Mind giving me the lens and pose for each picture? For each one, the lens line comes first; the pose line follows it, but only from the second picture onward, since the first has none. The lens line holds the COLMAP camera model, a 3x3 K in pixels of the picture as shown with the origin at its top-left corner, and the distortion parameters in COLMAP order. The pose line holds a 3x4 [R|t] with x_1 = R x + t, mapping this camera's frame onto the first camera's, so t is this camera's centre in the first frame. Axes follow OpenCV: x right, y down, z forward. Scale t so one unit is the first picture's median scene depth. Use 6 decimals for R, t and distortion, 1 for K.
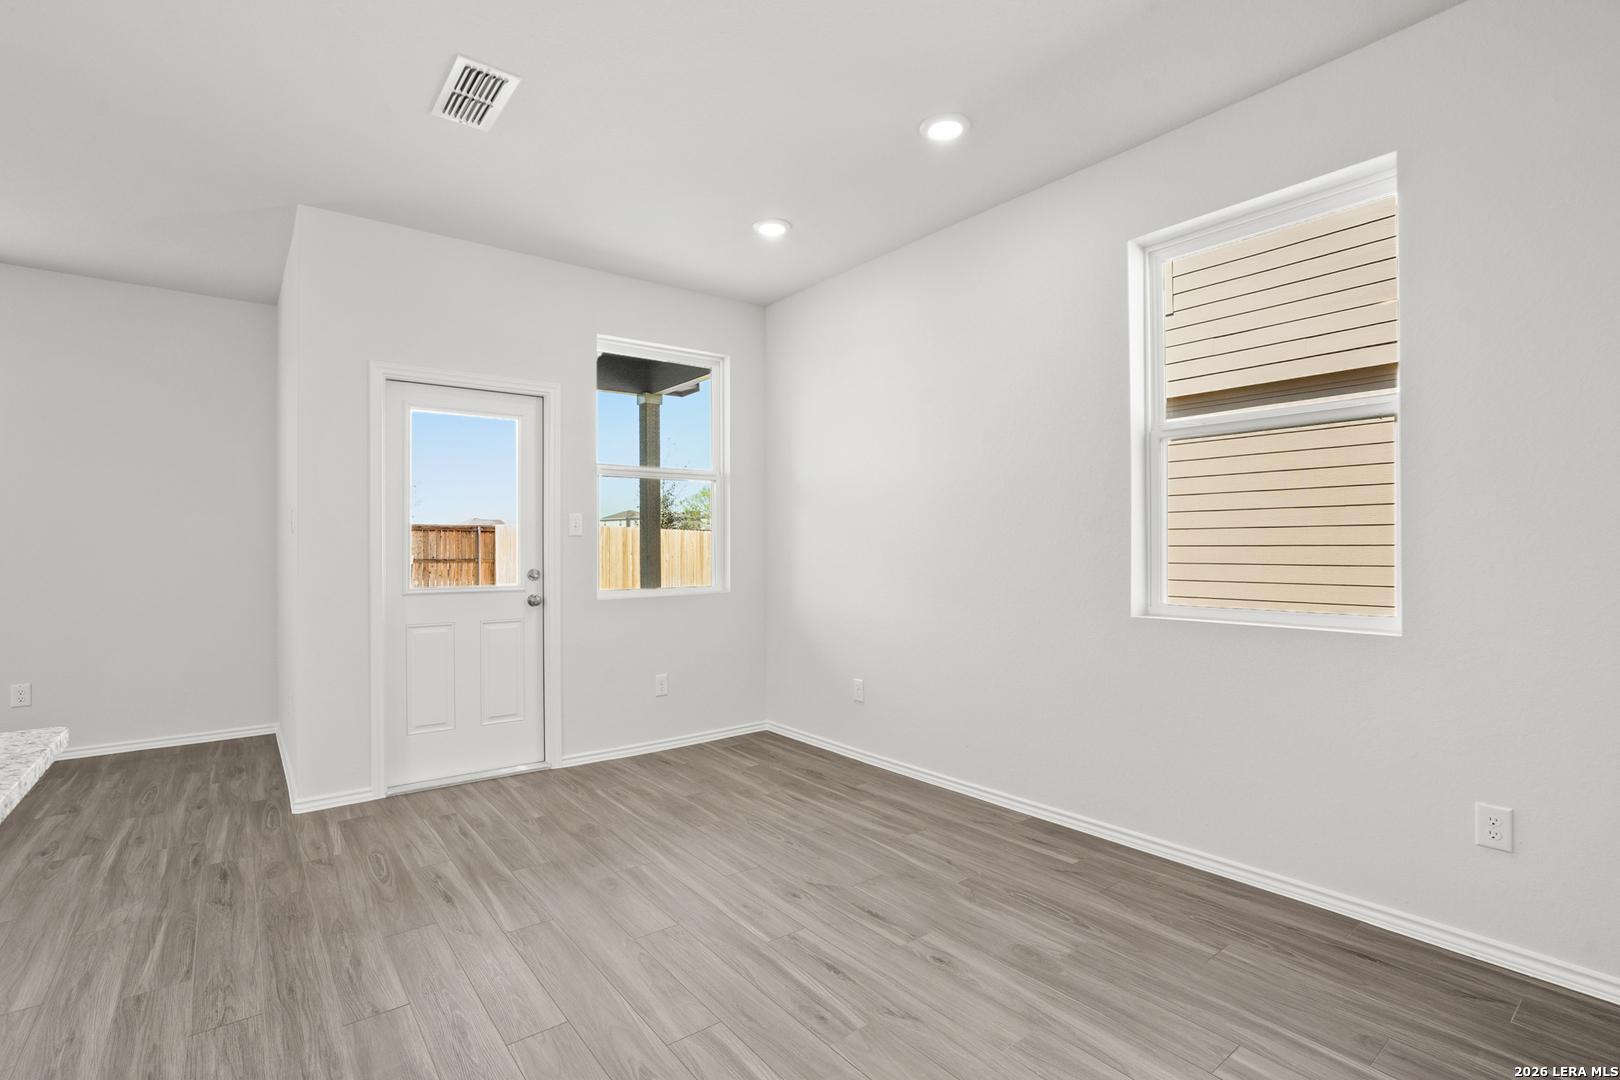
lens RADIAL K [[748.7, 0, 798.3], [0, 748.7, 552.1], [0, 0, 1]] dist [-0.033839, 0.008796]
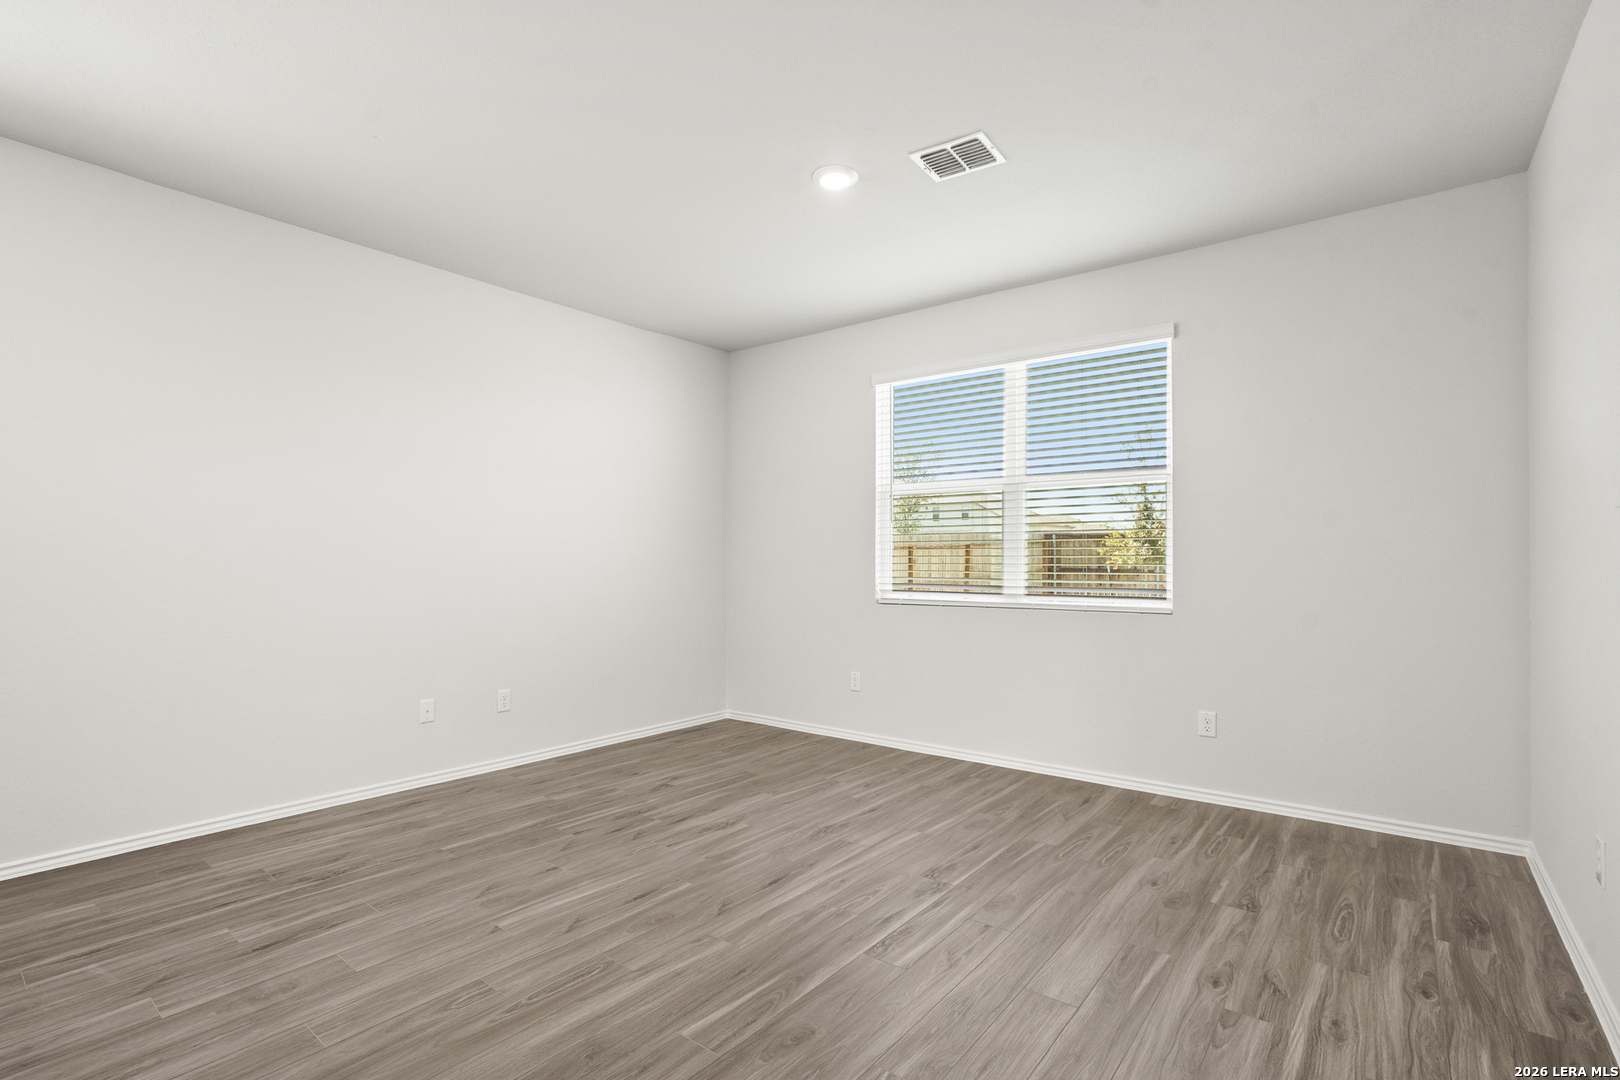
lens RADIAL K [[748.7, 0, 814.6], [0, 748.7, 570.5], [0, 0, 1]] dist [-0.033839, 0.008796]
pose [[0.247792, 0.012276, -0.968735, -0.369100], [-0.004451, 0.999924, 0.011532, -0.002598], [0.968803, 0.001454, 0.247828, 0.368537]]
